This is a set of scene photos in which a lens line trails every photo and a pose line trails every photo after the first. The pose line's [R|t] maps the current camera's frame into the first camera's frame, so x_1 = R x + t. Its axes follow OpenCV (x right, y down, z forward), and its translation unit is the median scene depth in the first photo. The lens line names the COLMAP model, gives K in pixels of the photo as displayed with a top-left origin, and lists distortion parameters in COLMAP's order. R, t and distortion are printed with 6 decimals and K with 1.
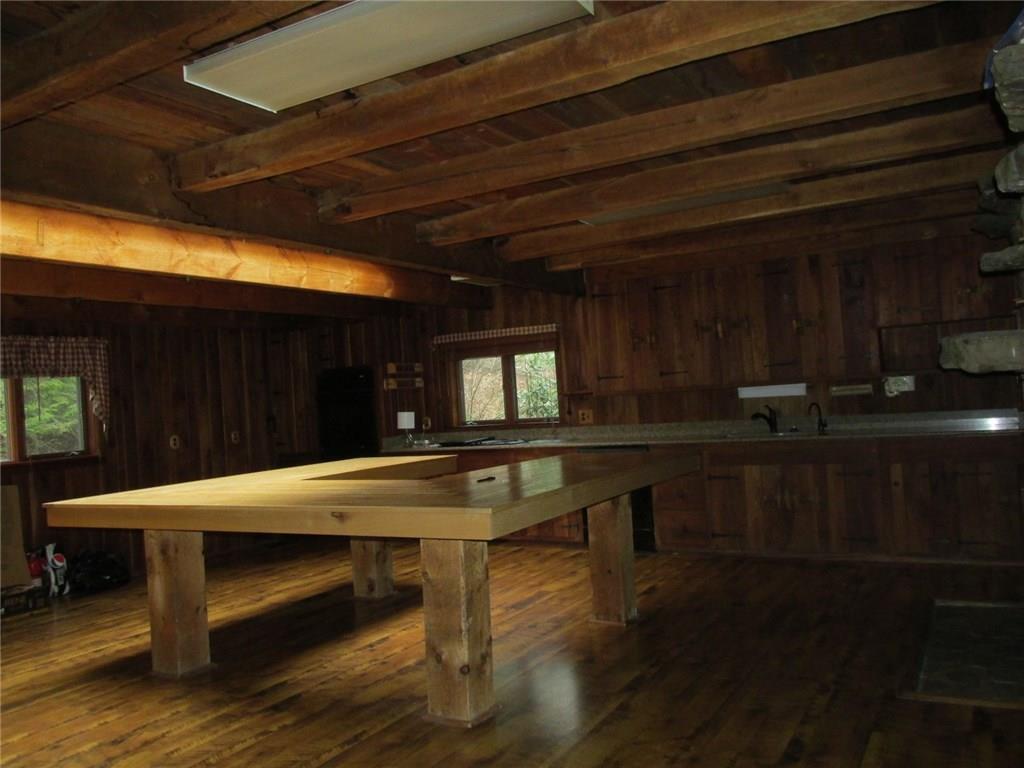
lens RADIAL K [[853.4, 0, 513.4], [0, 853.4, 383.9], [0, 0, 1]] dist [-0.017840, -0.028809]
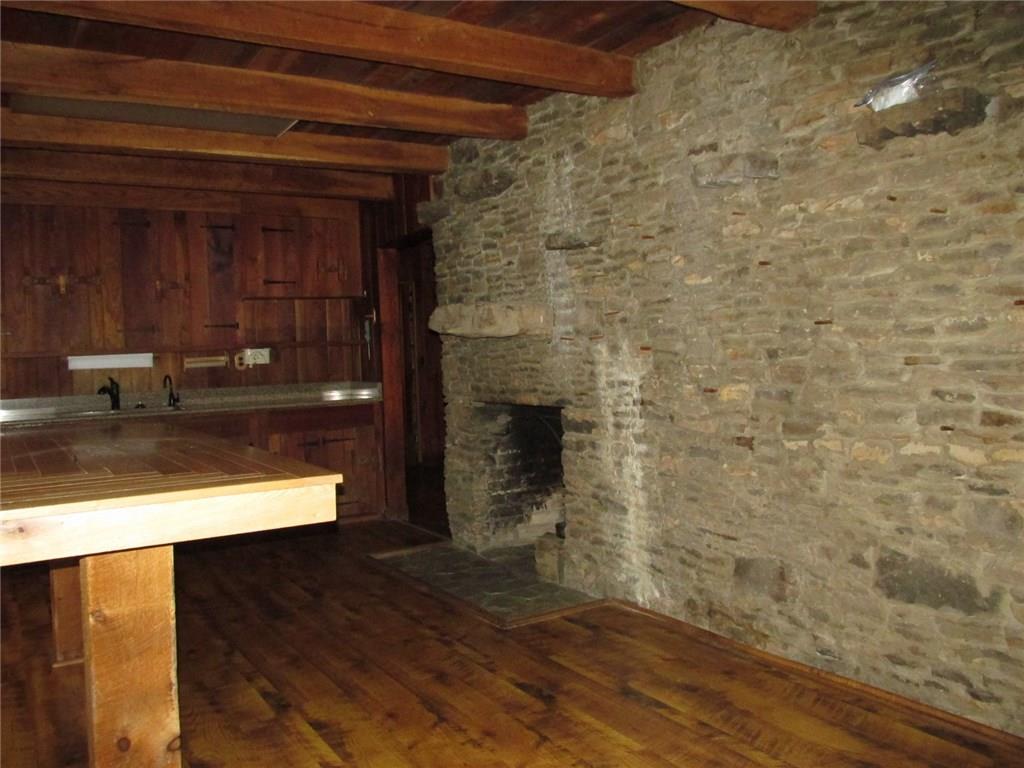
lens RADIAL K [[853.4, 0, 511.8], [0, 853.4, 384.6], [0, 0, 1]] dist [-0.017840, -0.028809]
pose [[0.486555, 0.008332, 0.873610, -0.269939], [-0.010338, 0.999939, -0.003780, 0.033419], [-0.873589, -0.007192, 0.486611, 0.251605]]
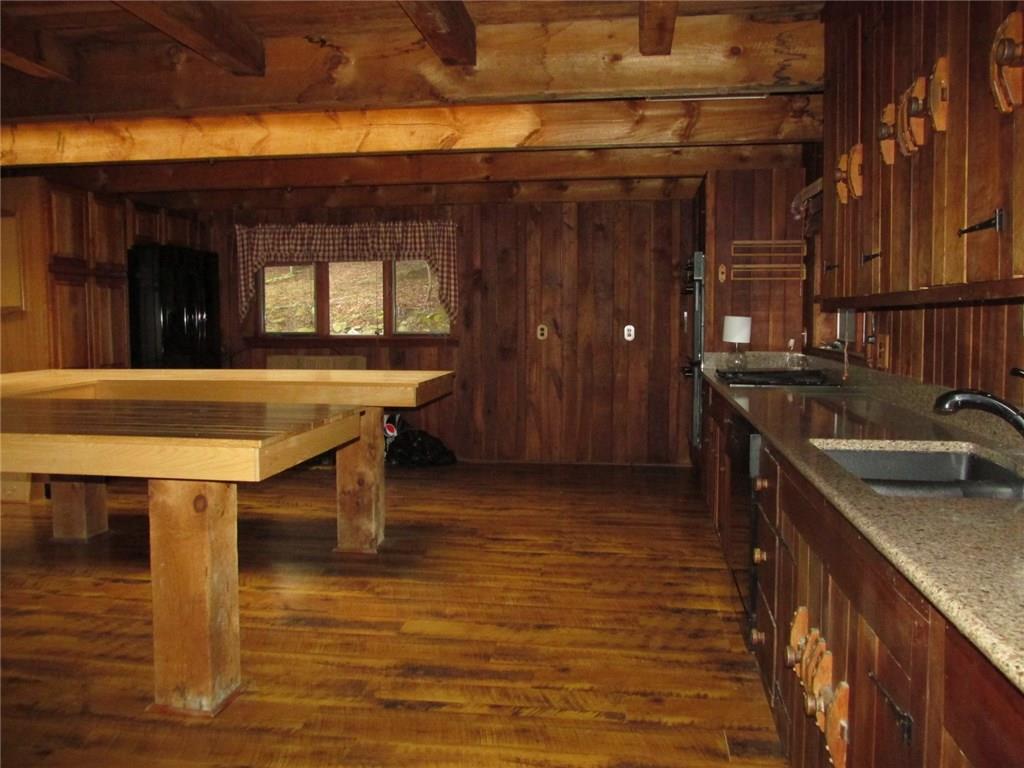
lens RADIAL K [[853.4, 0, 510.9], [0, 853.4, 377.3], [0, 0, 1]] dist [-0.017840, -0.028809]
pose [[0.363540, 0.134036, -0.921886, 0.543288], [-0.005102, 0.989867, 0.141908, -0.016184], [0.931565, -0.046885, 0.360540, 0.780674]]
